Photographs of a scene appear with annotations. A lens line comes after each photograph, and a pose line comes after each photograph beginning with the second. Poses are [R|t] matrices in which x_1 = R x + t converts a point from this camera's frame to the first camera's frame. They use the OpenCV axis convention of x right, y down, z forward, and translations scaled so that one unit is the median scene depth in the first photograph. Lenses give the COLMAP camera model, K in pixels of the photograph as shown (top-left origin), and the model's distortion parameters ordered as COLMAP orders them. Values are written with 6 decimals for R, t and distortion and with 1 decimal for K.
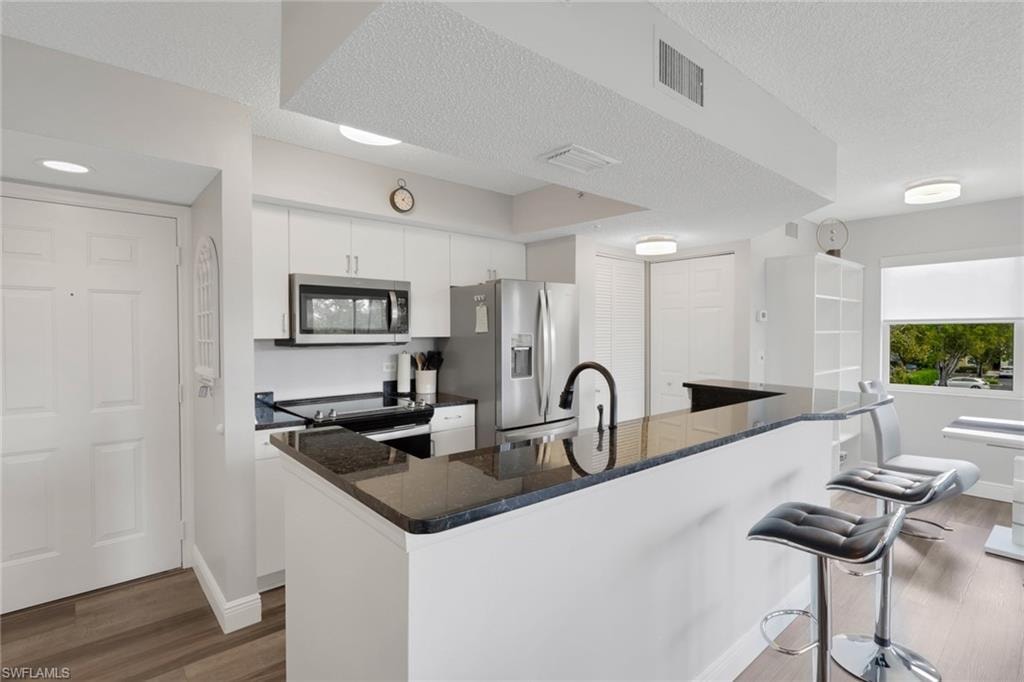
lens RADIAL K [[513.1, 0, 484.9], [0, 513.1, 343.4], [0, 0, 1]] dist [0.010801, -0.001838]
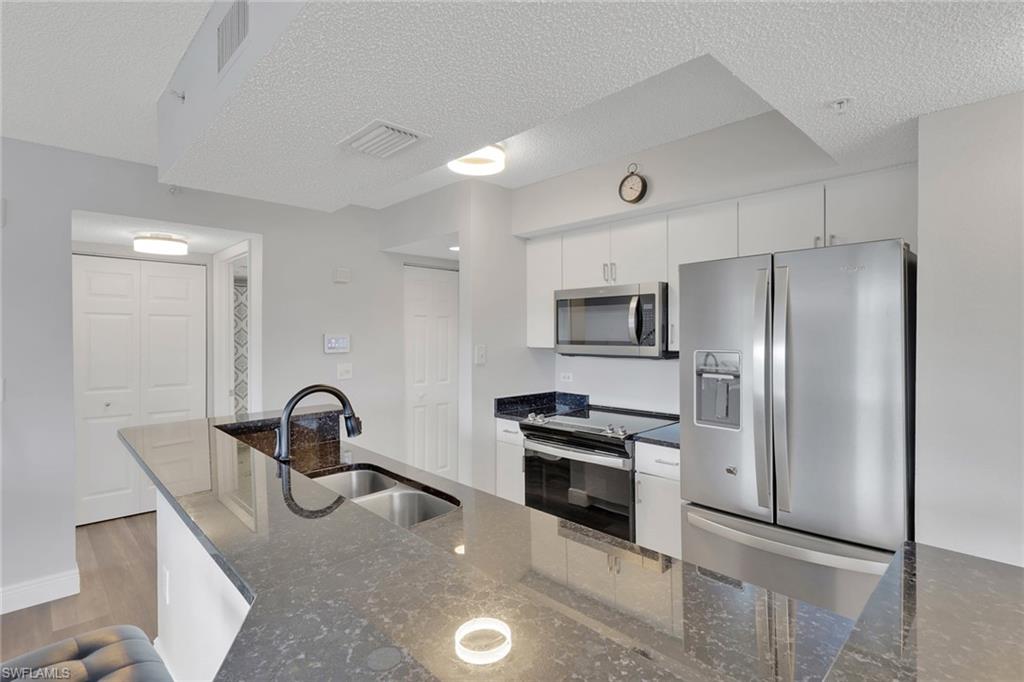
lens RADIAL K [[513.1, 0, 531.1], [0, 513.1, 334.1], [0, 0, 1]] dist [0.010801, -0.001838]
pose [[0.080226, 0.000534, -0.996777, 0.644256], [-0.019294, 0.999813, -0.001017, -0.033346], [0.996590, 0.019314, 0.080221, 0.741033]]
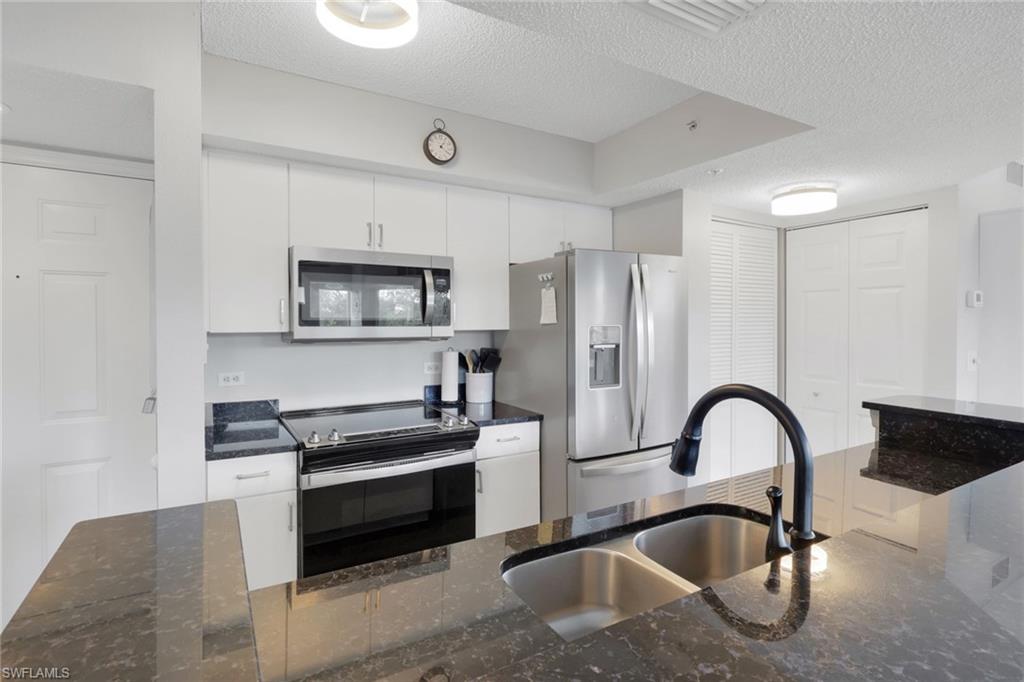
lens RADIAL K [[513.1, 0, 476.1], [0, 513.1, 329.9], [0, 0, 1]] dist [0.010801, -0.001838]
pose [[0.982517, 0.000774, -0.186169, 0.029274], [-0.002891, 0.999934, -0.011100, -0.004432], [0.186148, 0.011444, 0.982455, 0.266510]]
